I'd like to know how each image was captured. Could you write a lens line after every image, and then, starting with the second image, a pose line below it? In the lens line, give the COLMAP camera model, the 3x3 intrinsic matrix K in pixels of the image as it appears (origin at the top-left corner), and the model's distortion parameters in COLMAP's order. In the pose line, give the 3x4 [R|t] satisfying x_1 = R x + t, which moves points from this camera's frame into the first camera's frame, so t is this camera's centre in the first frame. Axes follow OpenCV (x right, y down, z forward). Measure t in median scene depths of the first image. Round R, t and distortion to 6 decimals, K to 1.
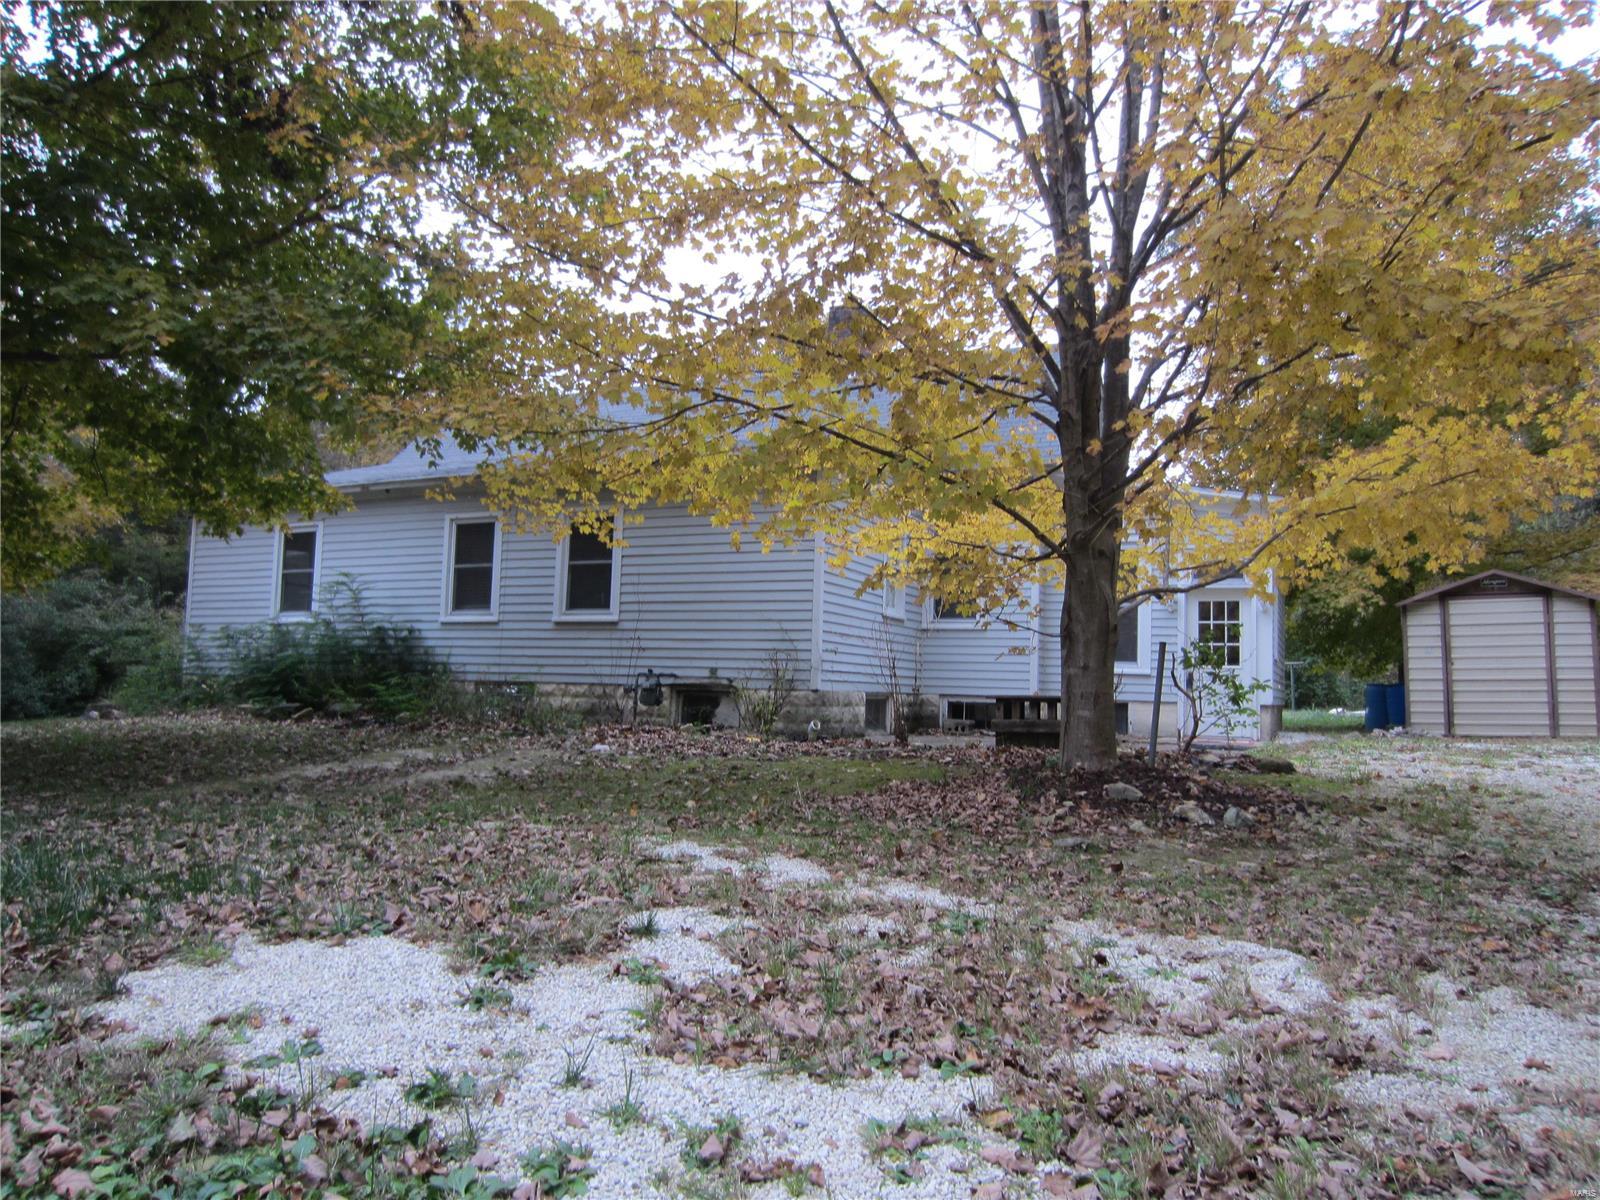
lens RADIAL K [[1141.7, 0, 800.0], [0, 1141.7, 600.0], [0, 0, 1]] dist [-0.003270, -0.001055]
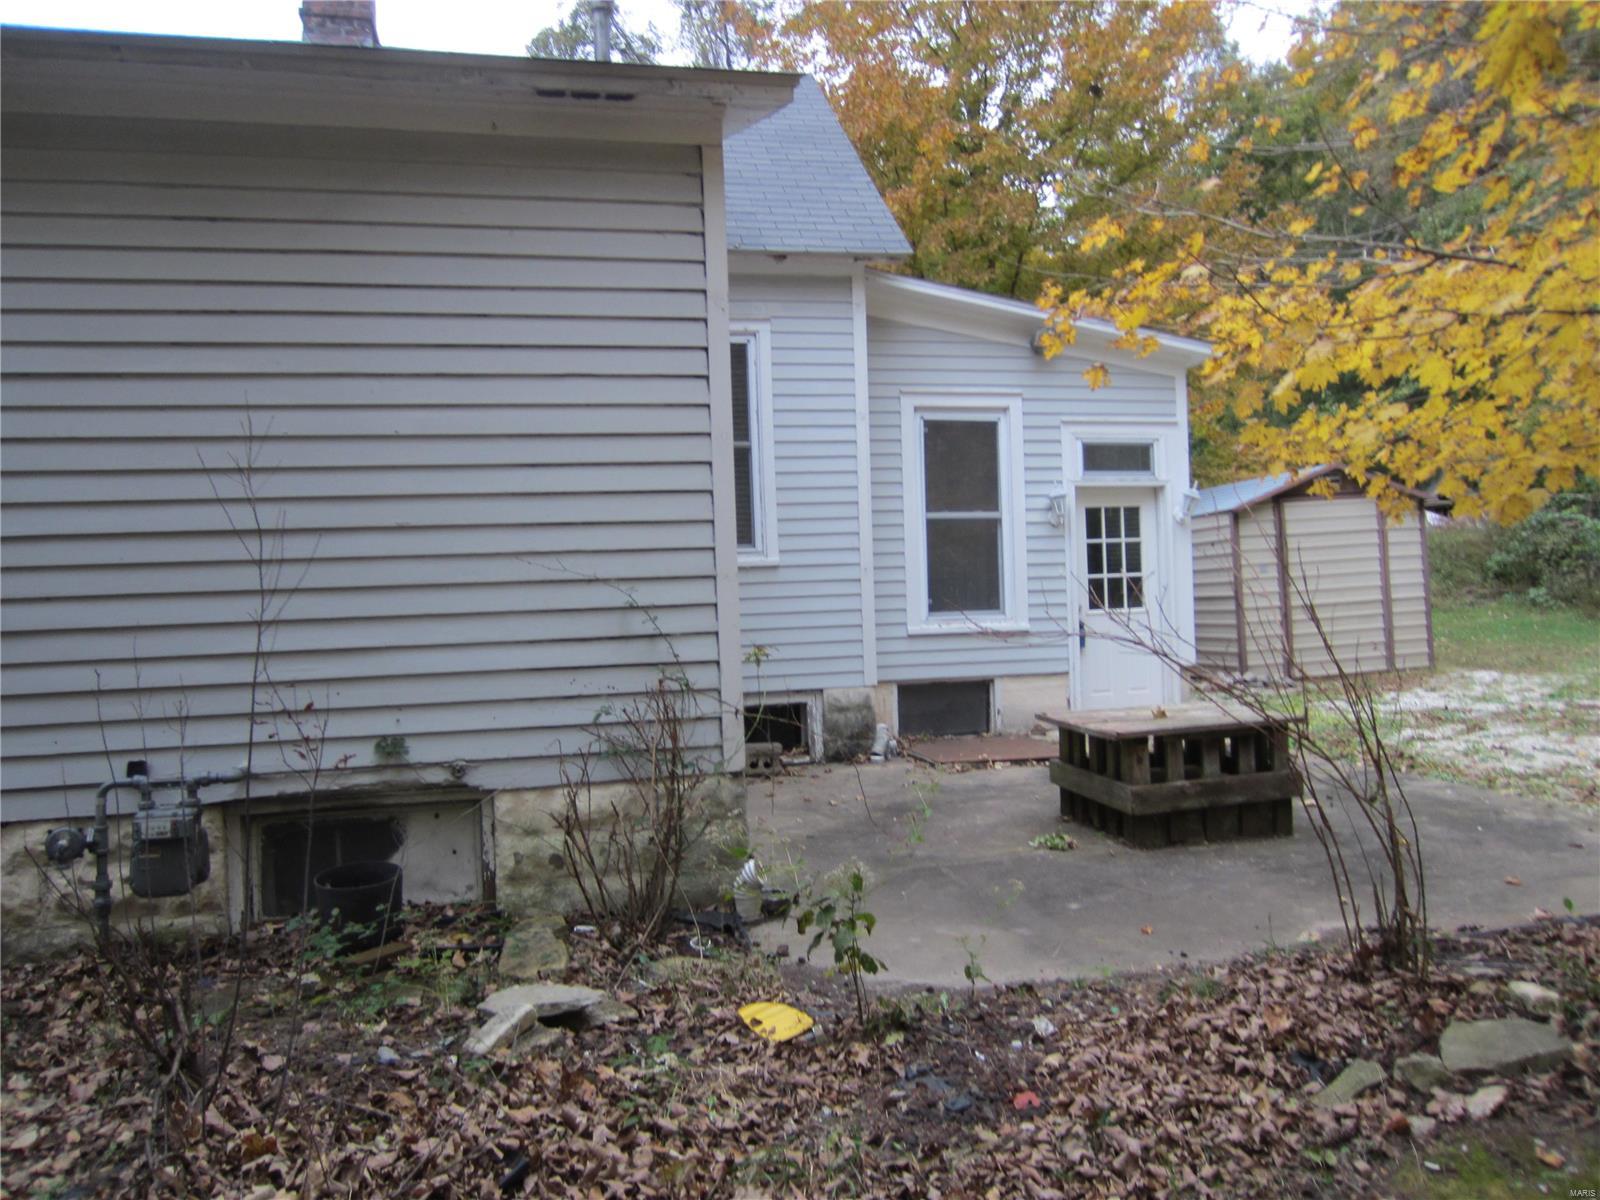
lens RADIAL K [[1141.7, 0, 800.0], [0, 1141.7, 600.0], [0, 0, 1]] dist [-0.003270, -0.001055]
pose [[0.786715, -0.060839, 0.614311, -0.162398], [0.006868, 0.995933, 0.089838, -0.005683], [-0.617278, -0.066458, 0.783934, 0.618263]]
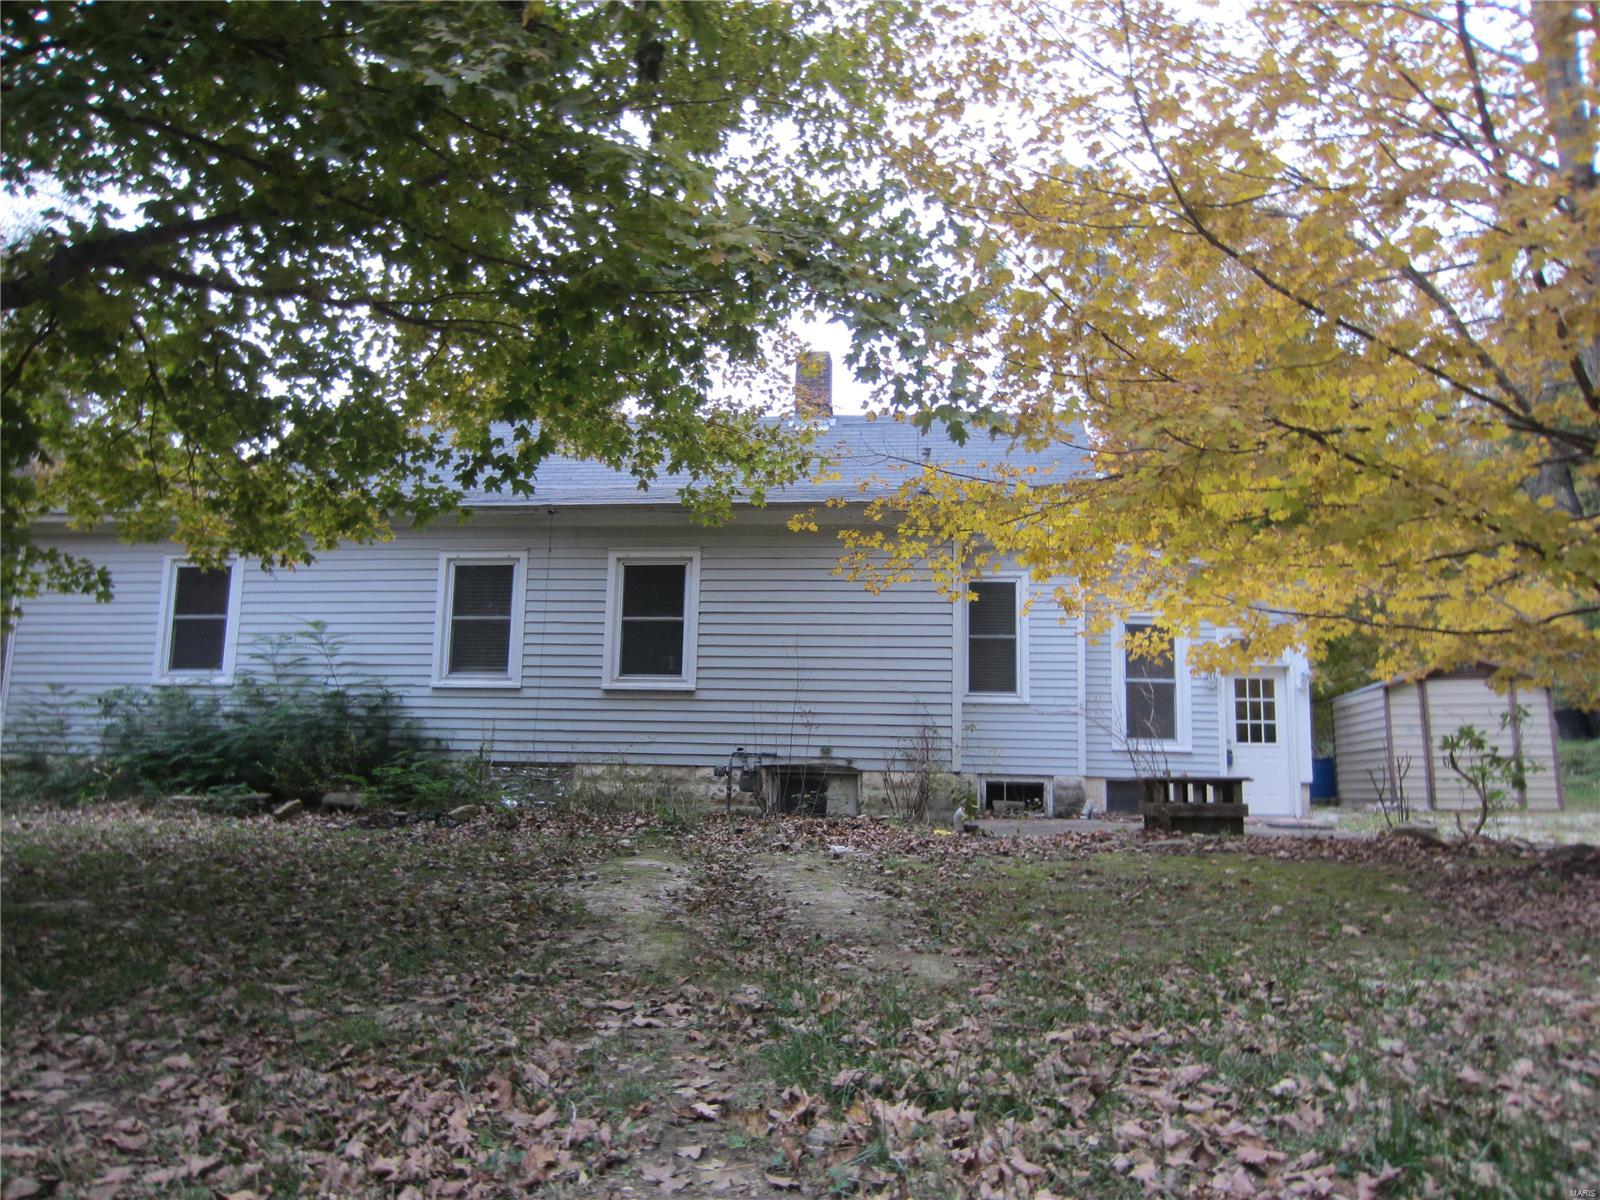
lens RADIAL K [[1127.5, 0, 800.0], [0, 1127.5, 600.0], [0, 0, 1]] dist [-0.003307, -0.001361]
pose [[0.952490, 0.039262, 0.302029, -0.321297], [-0.020863, 0.997738, -0.063904, 0.003737], [-0.303855, 0.054567, 0.951154, 0.176611]]
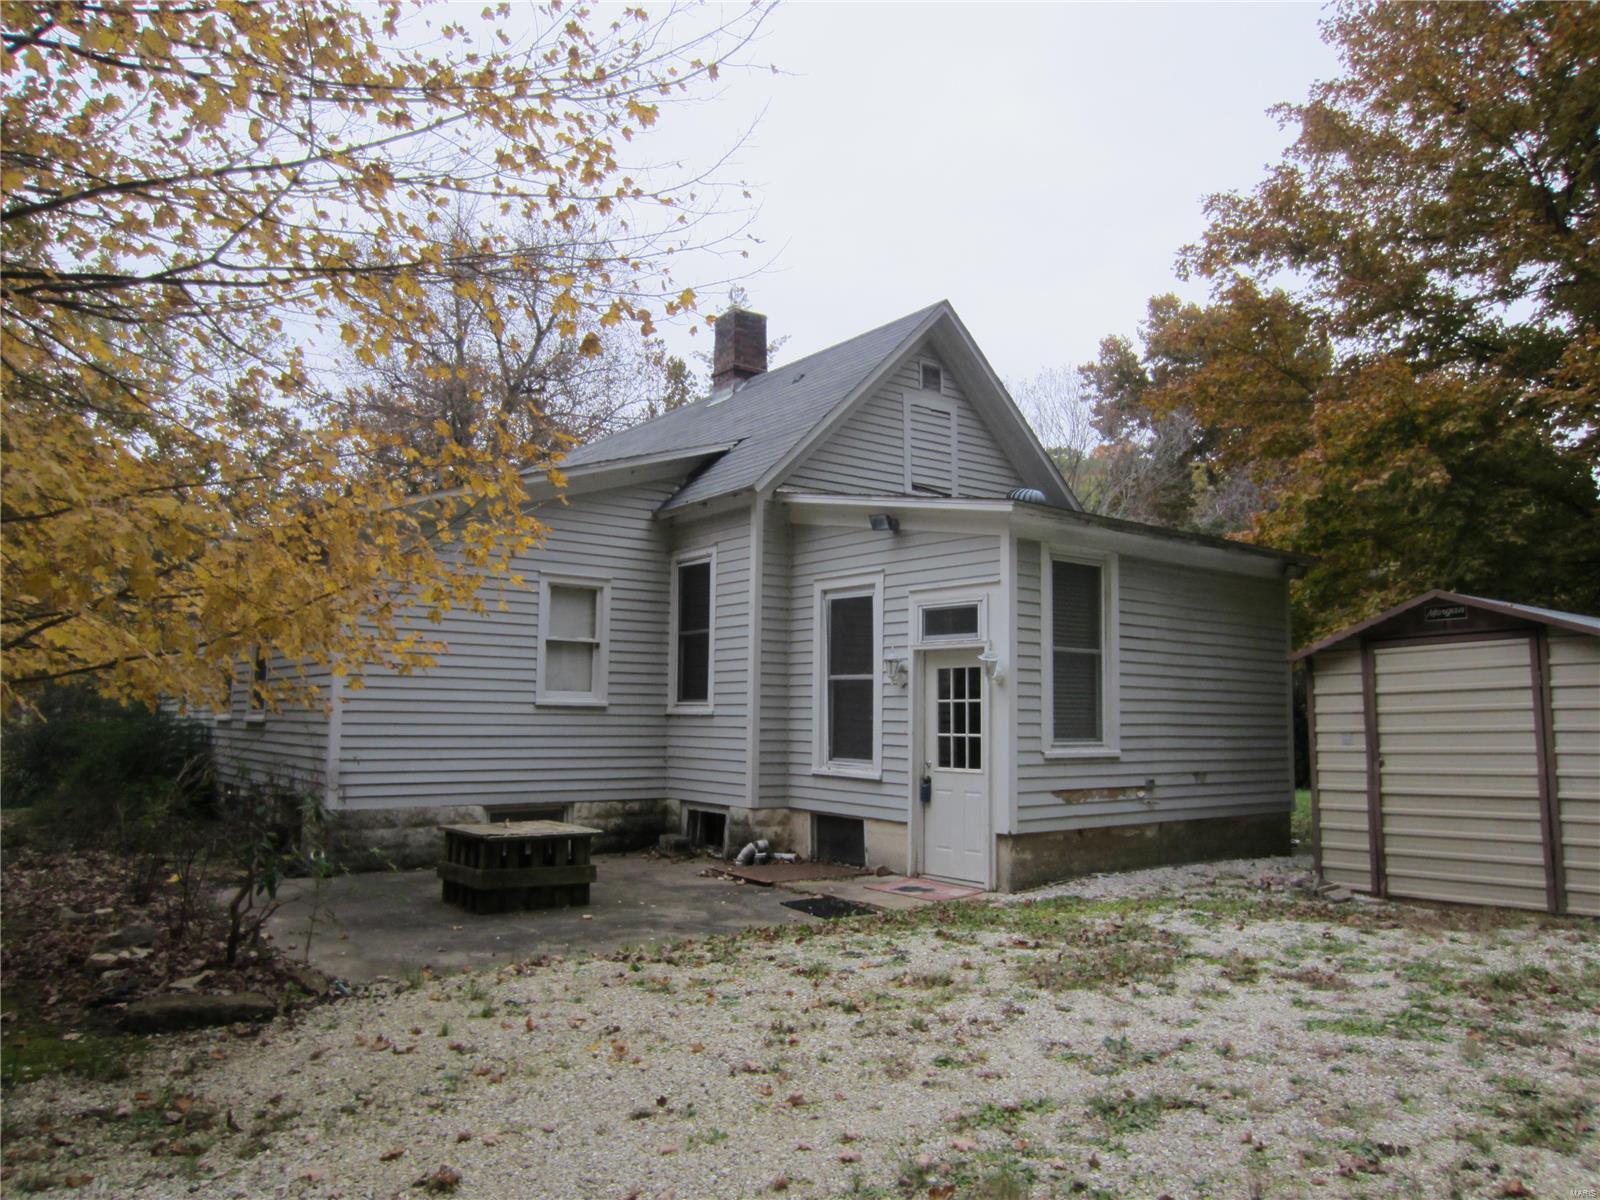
lens RADIAL K [[1141.7, 0, 800.0], [0, 1141.7, 600.0], [0, 0, 1]] dist [-0.003270, -0.001055]
pose [[0.881680, -0.067341, -0.467018, 0.603318], [0.052395, 0.997615, -0.044934, -0.013472], [0.468930, 0.015148, 0.883105, 0.388434]]
